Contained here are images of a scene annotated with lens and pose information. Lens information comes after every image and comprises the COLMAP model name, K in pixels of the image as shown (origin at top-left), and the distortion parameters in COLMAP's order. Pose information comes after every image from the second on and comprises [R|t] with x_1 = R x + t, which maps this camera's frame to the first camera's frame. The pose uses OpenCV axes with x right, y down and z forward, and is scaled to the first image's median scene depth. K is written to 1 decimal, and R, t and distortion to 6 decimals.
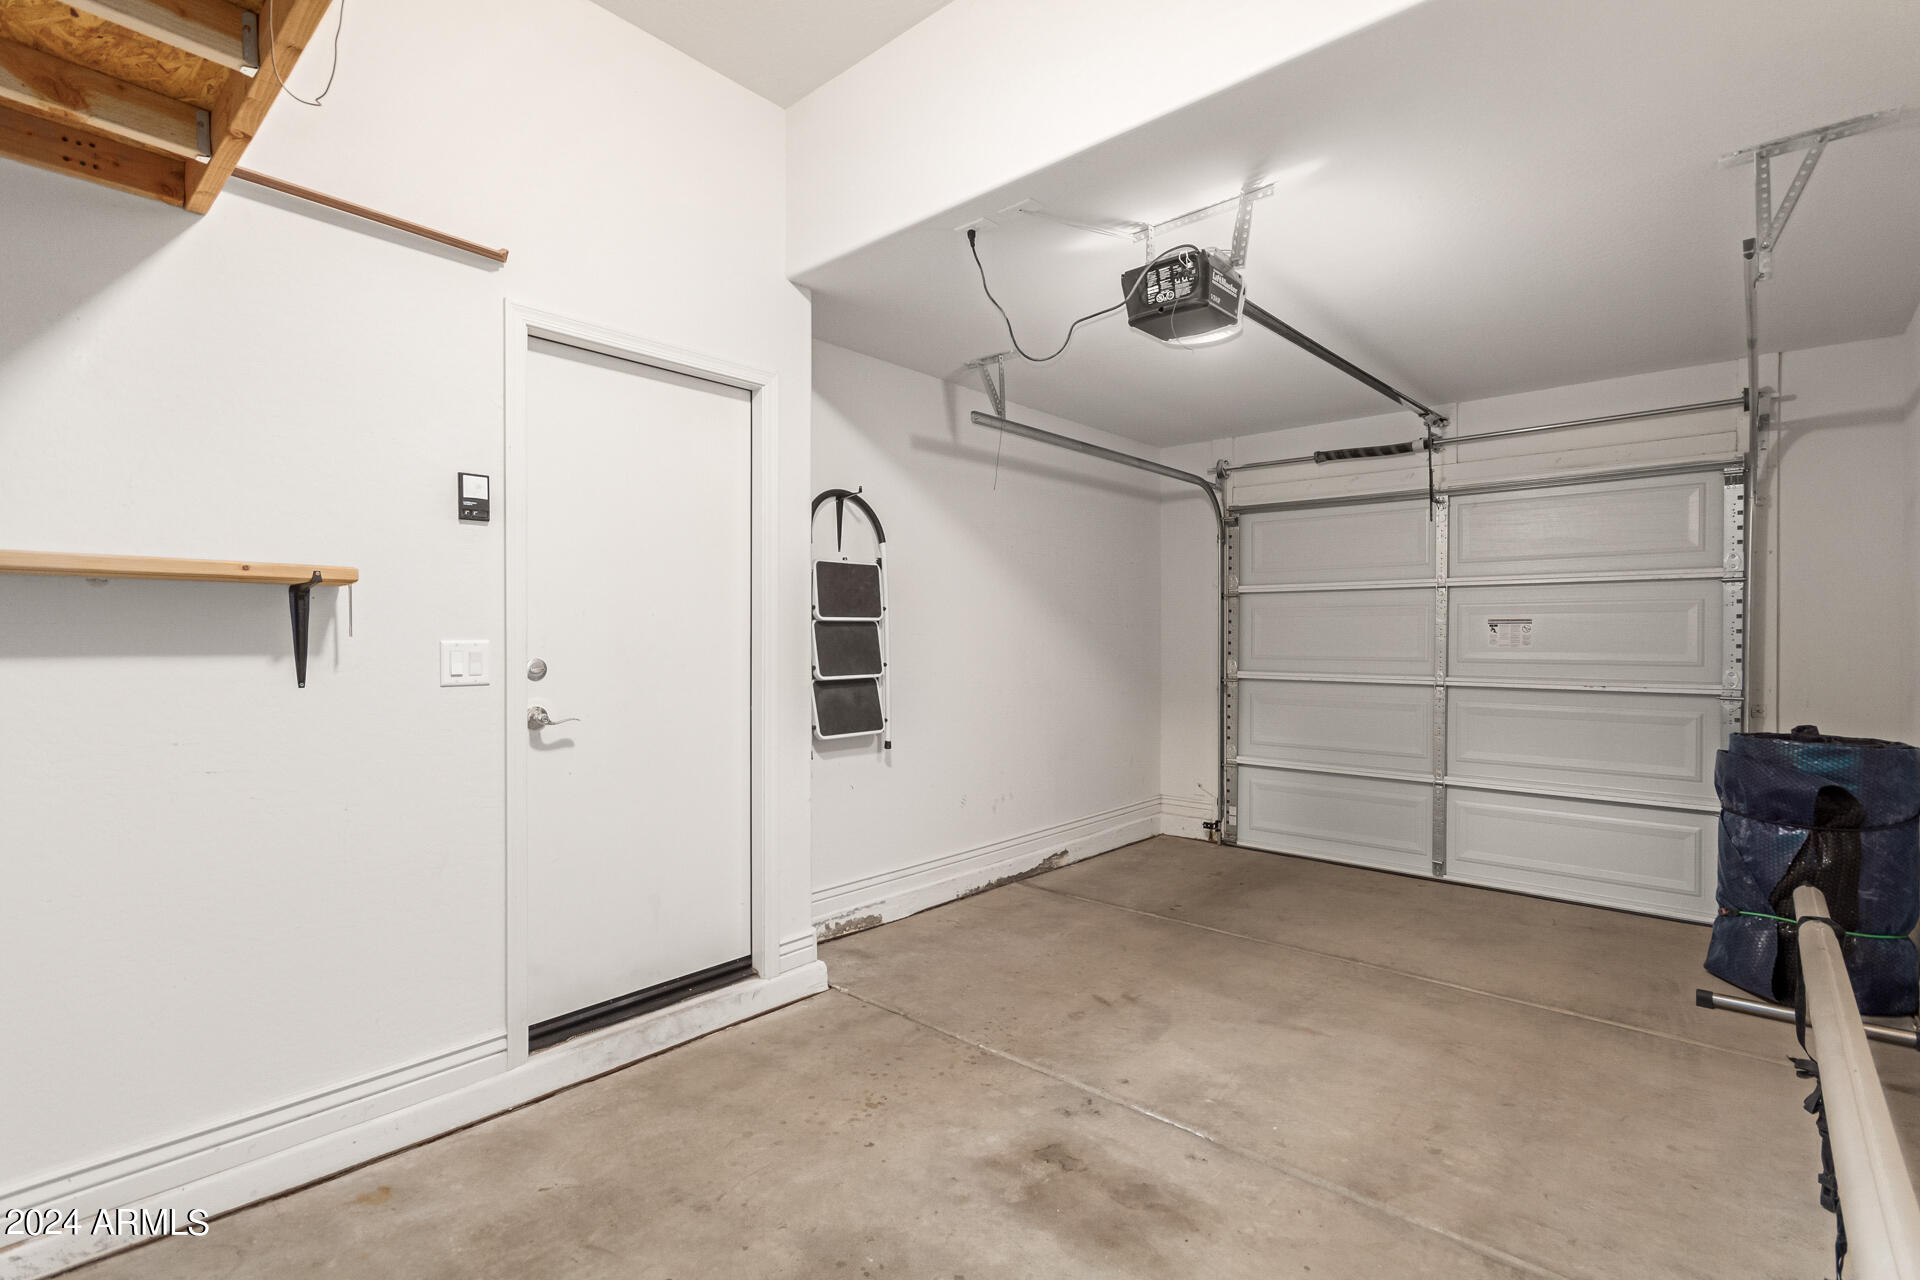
lens RADIAL K [[878.6, 0, 949.5], [0, 878.6, 654.4], [0, 0, 1]] dist [-0.000450, 0.000953]
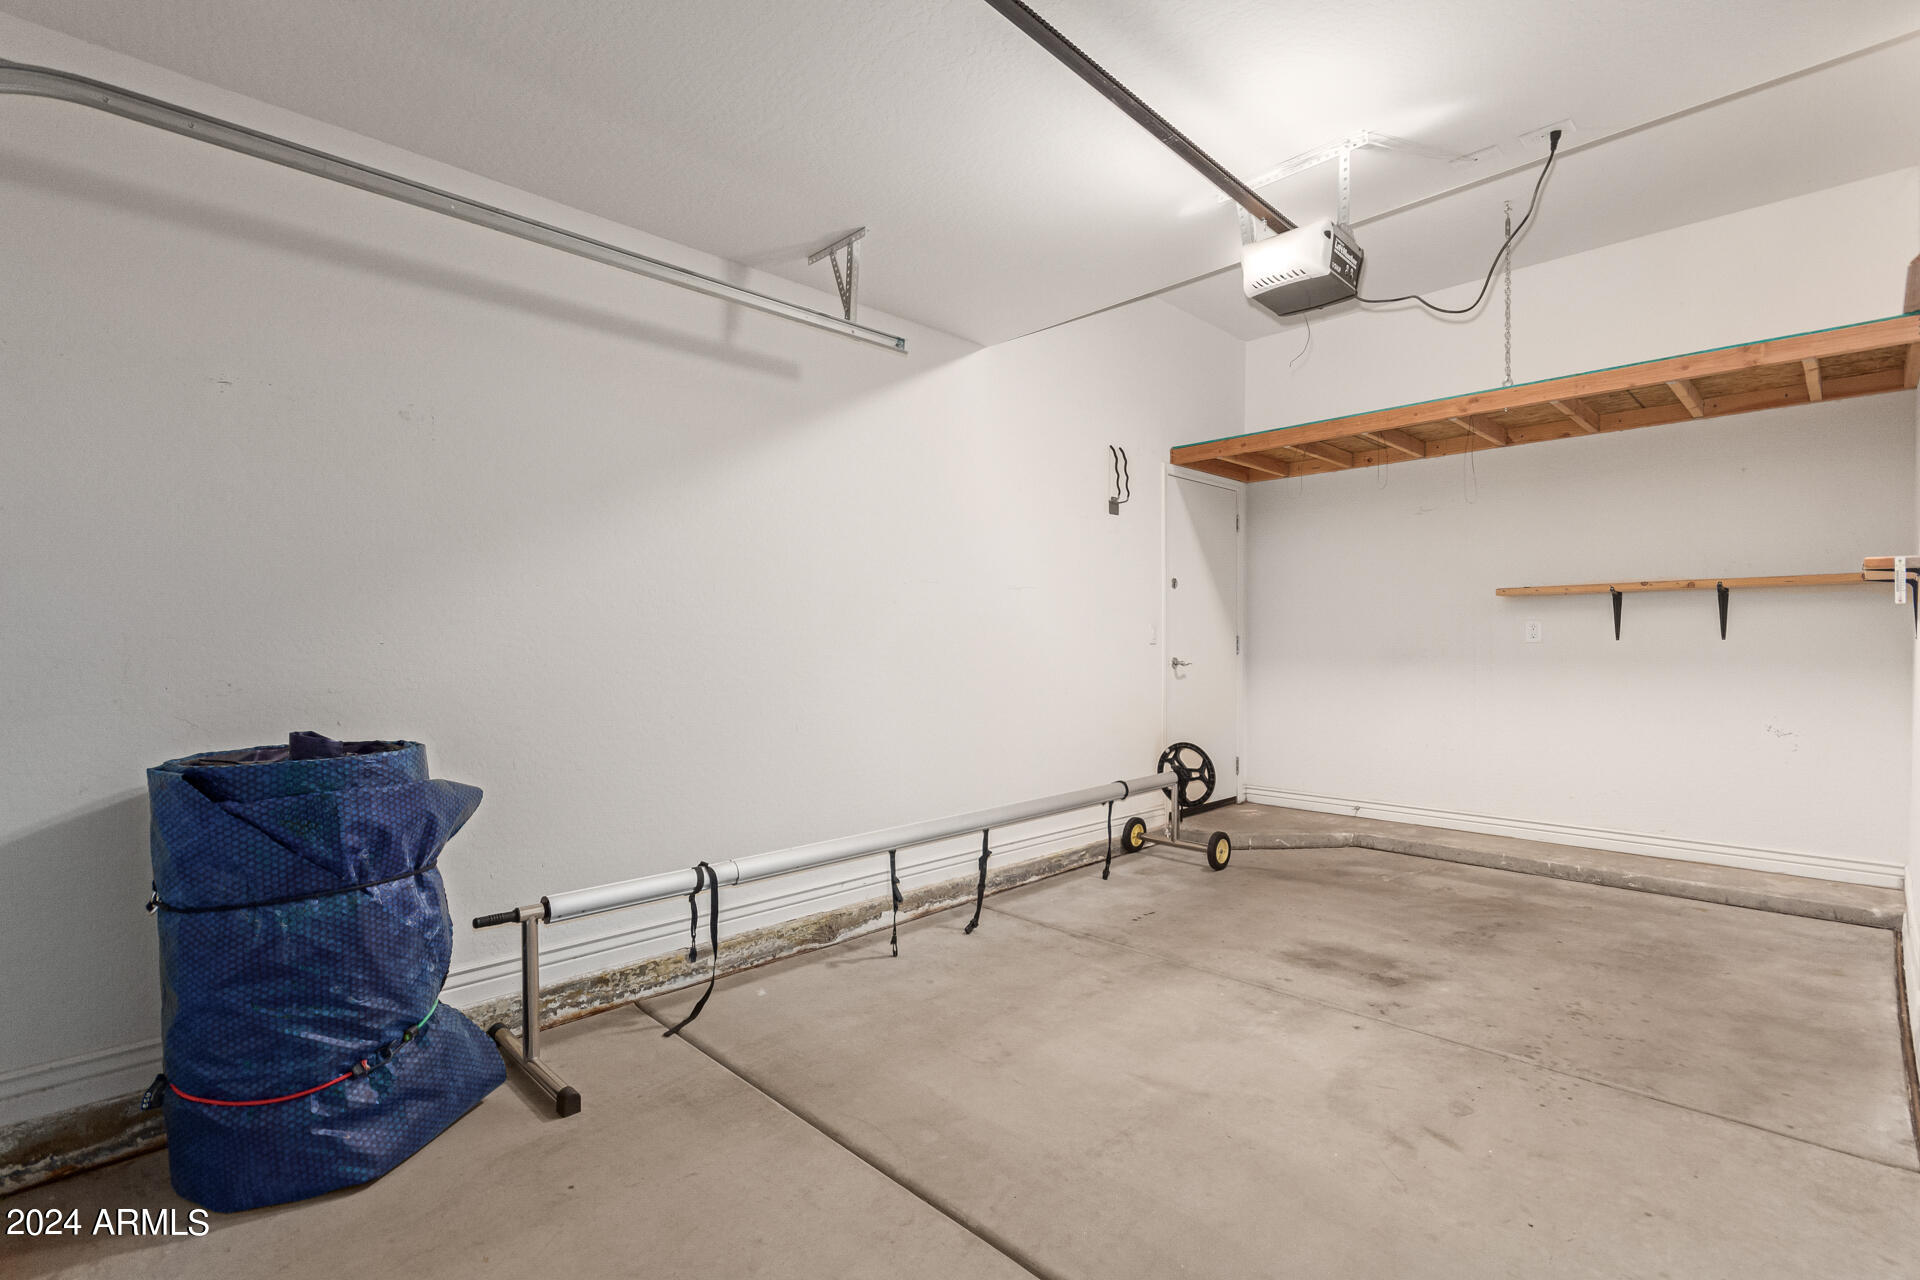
lens RADIAL K [[878.6, 0, 961.4], [0, 878.6, 643.8], [0, 0, 1]] dist [-0.000450, 0.000953]
pose [[-0.998552, 0.005909, 0.053466, 0.644046], [0.006652, 0.999884, 0.013729, 0.015389], [-0.053378, 0.014065, -0.998475, 2.173728]]
